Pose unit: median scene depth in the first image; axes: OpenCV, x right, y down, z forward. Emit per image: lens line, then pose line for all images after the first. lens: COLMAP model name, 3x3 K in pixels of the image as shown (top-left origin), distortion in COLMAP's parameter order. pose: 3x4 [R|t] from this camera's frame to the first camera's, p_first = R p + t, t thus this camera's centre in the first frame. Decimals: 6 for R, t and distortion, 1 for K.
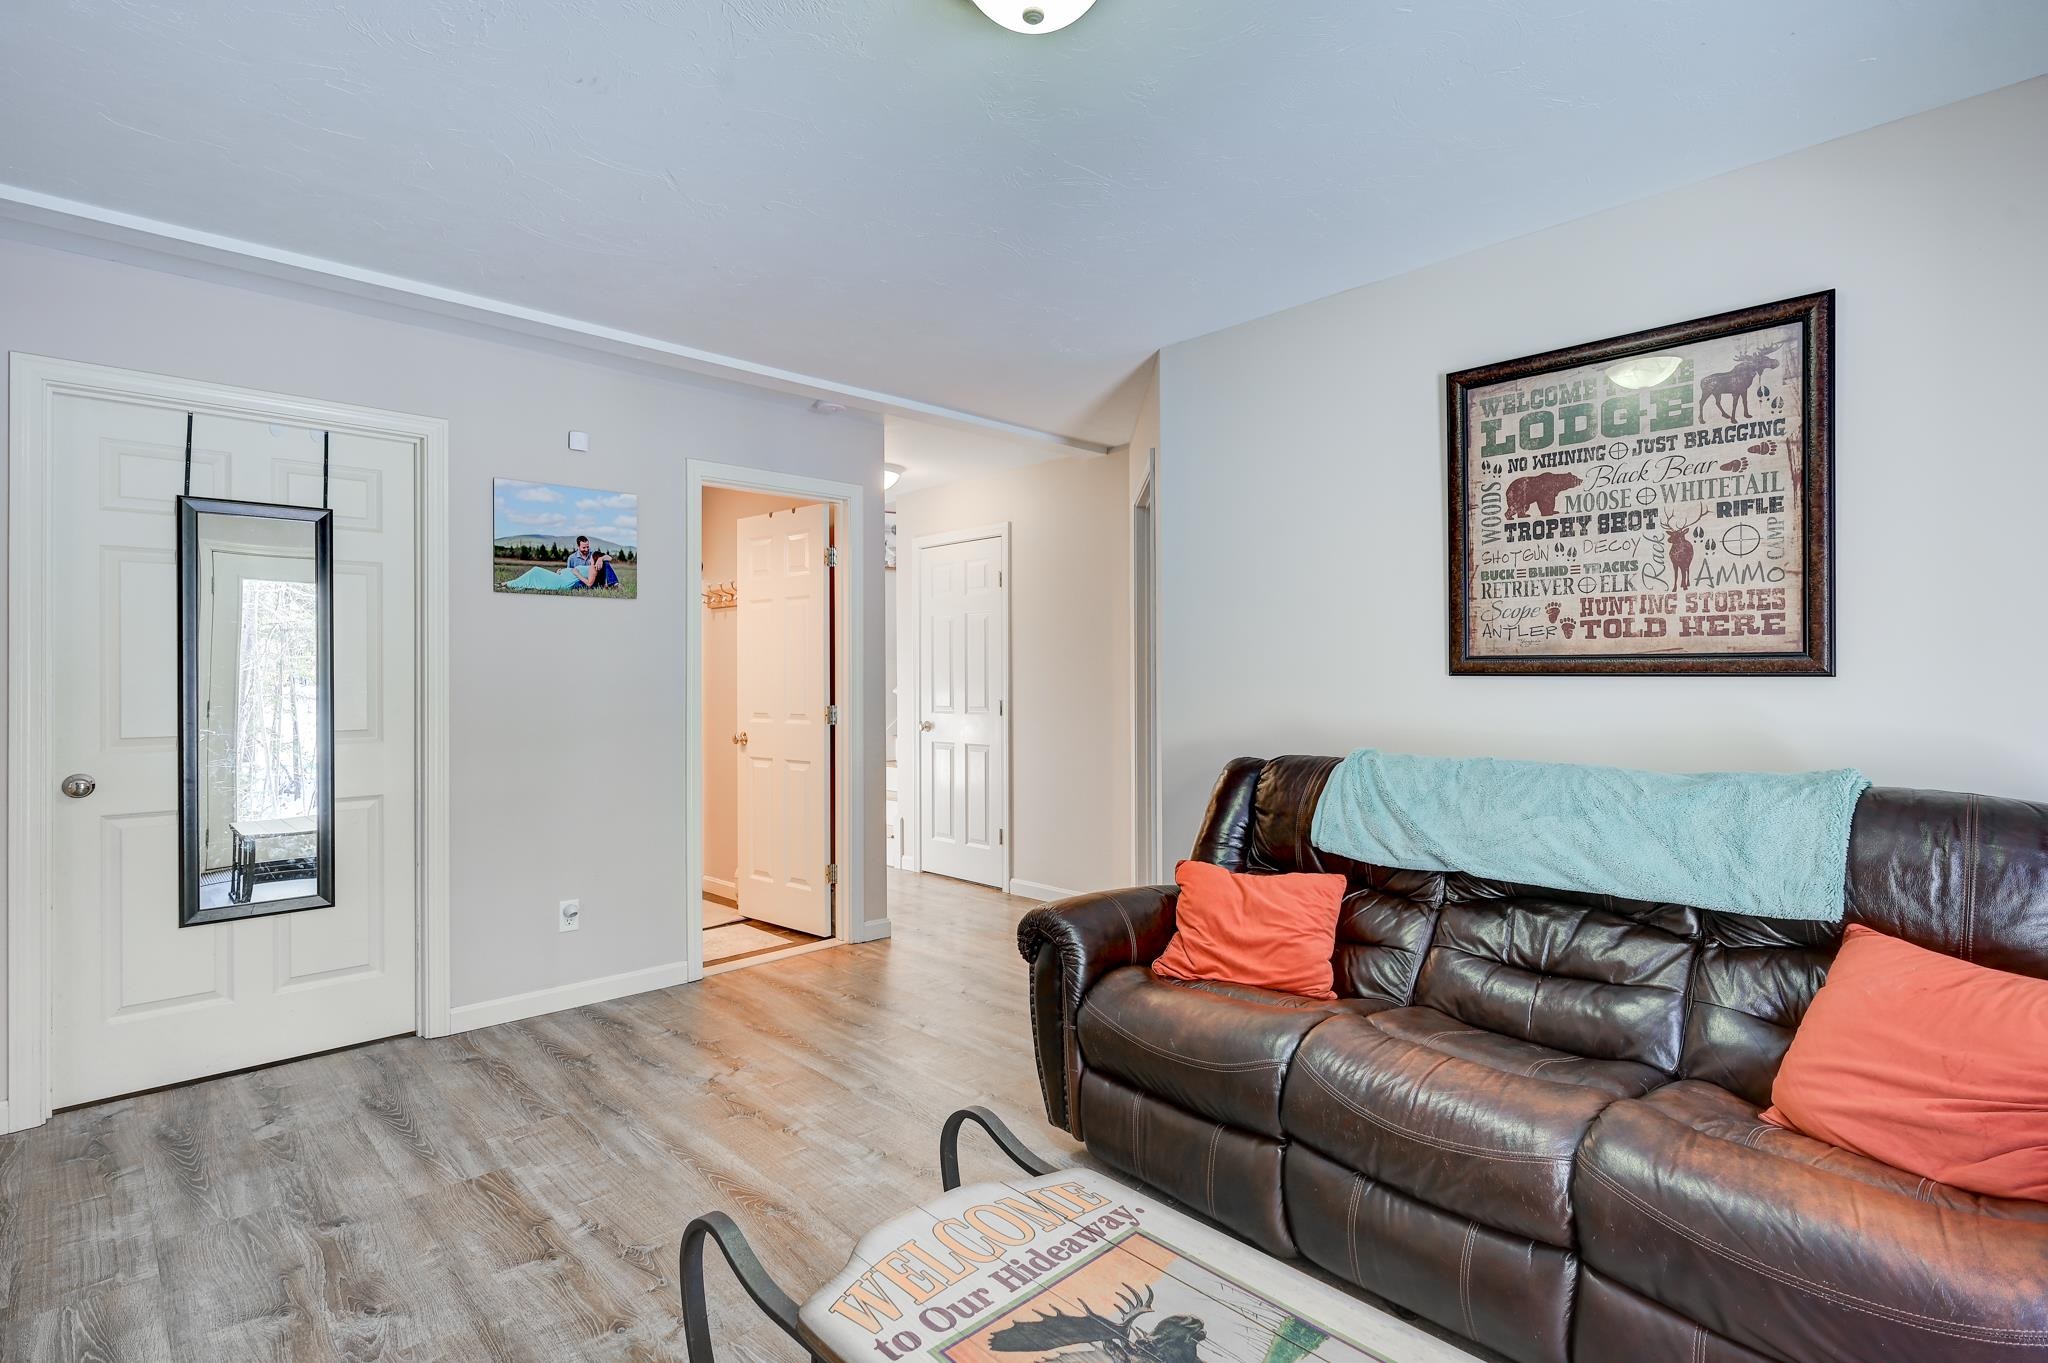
lens RADIAL K [[978.9, 0, 1015.5], [0, 978.9, 680.2], [0, 0, 1]] dist [-0.000001, -0.000048]
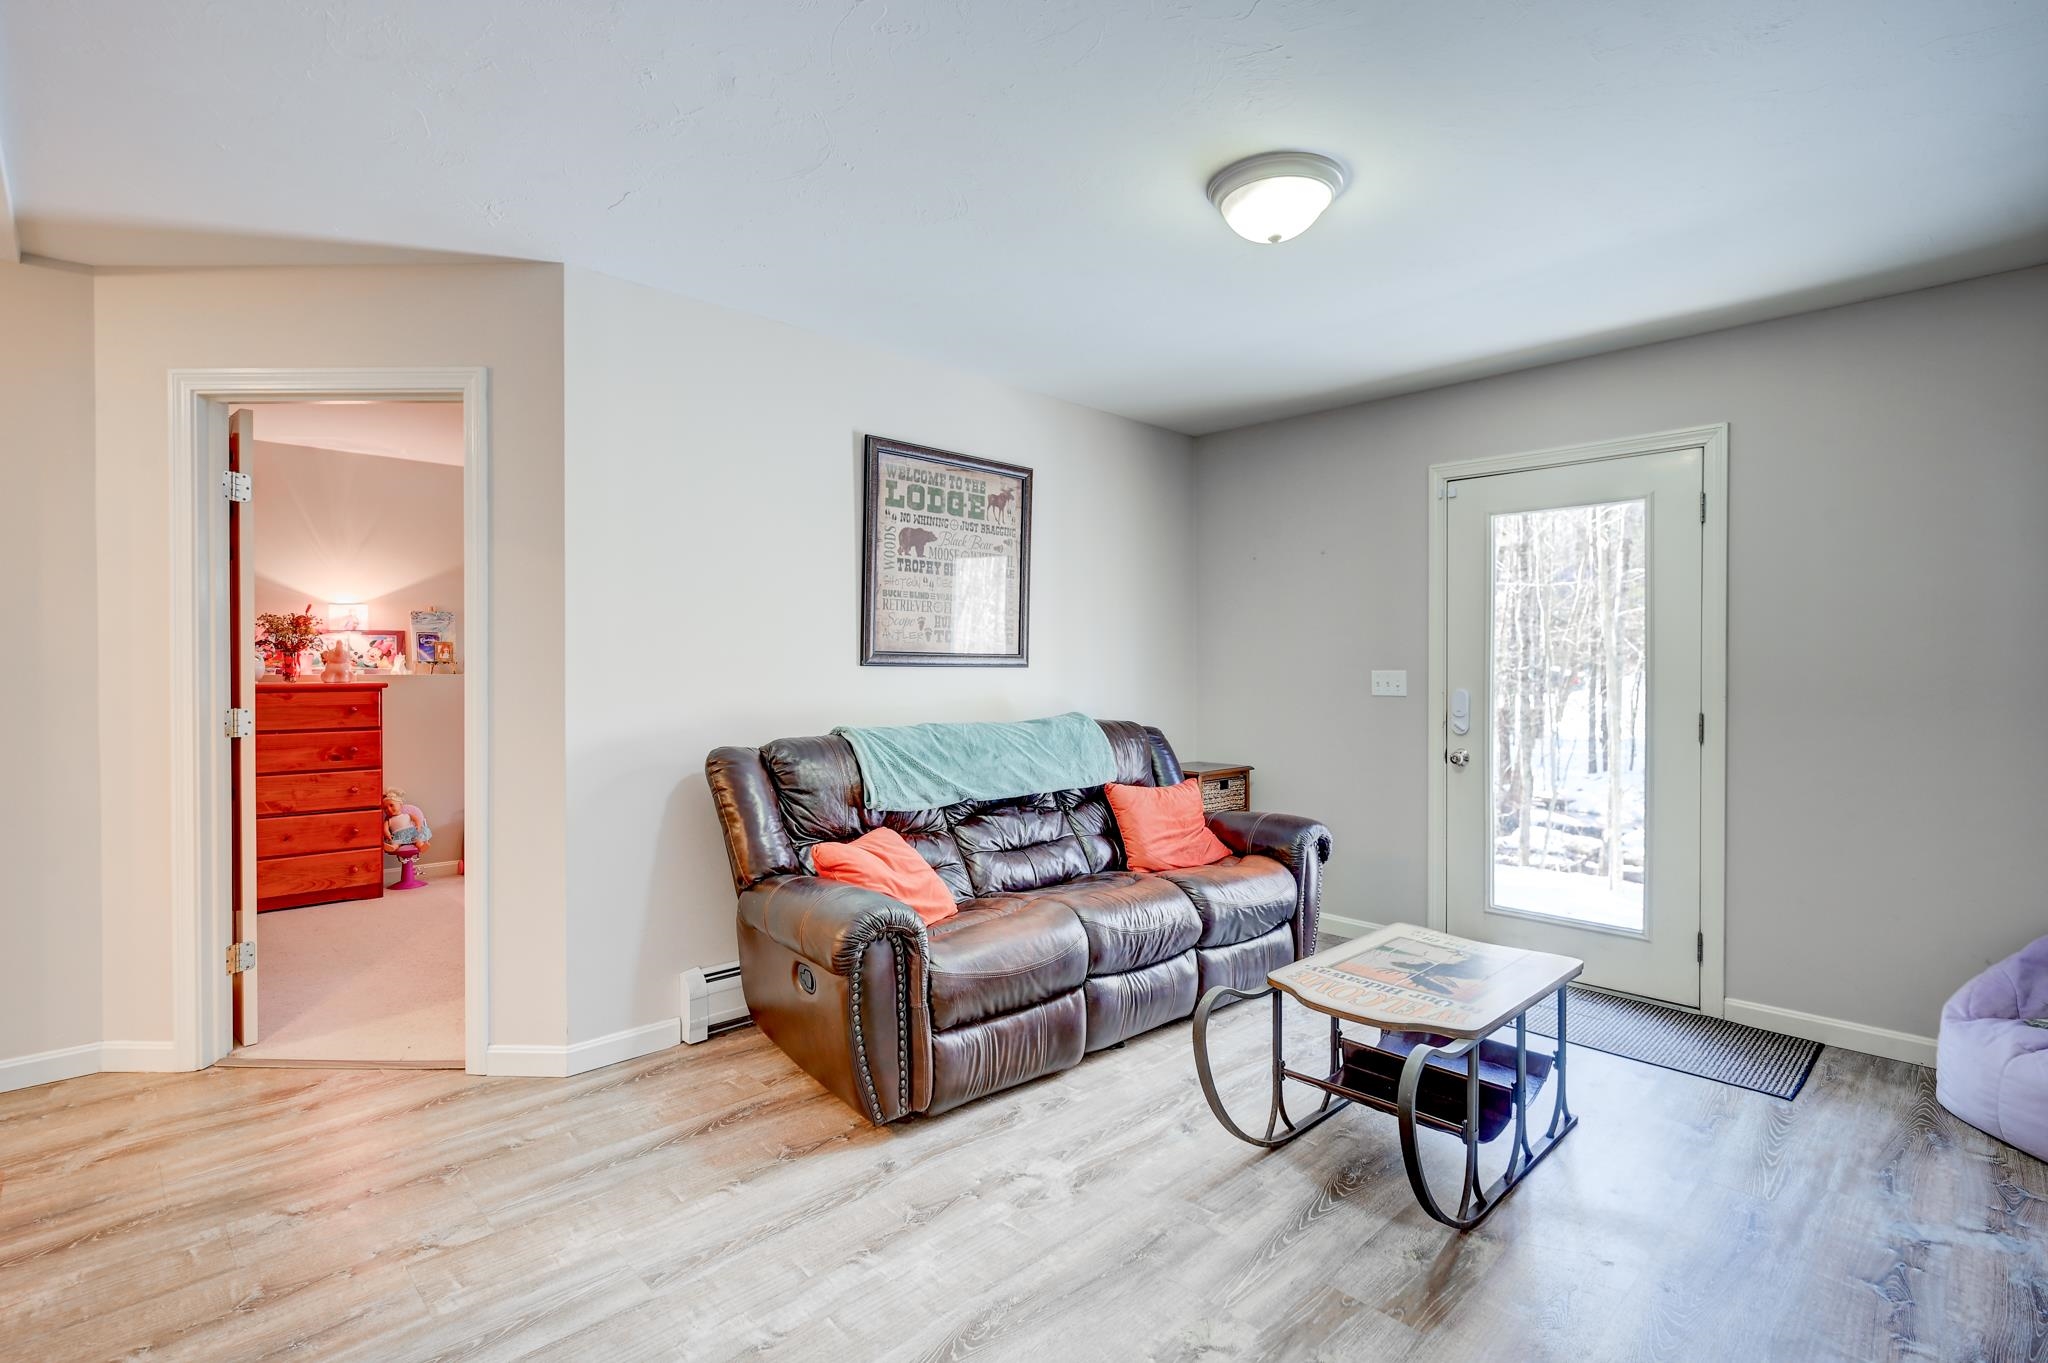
lens RADIAL K [[978.9, 0, 1015.5], [0, 978.9, 680.2], [0, 0, 1]] dist [-0.000001, -0.000048]
pose [[-0.001928, -0.013645, 0.999905, -0.927628], [0.001083, 0.999906, 0.013647, -0.003559], [-0.999998, 0.001109, -0.001913, 0.859807]]
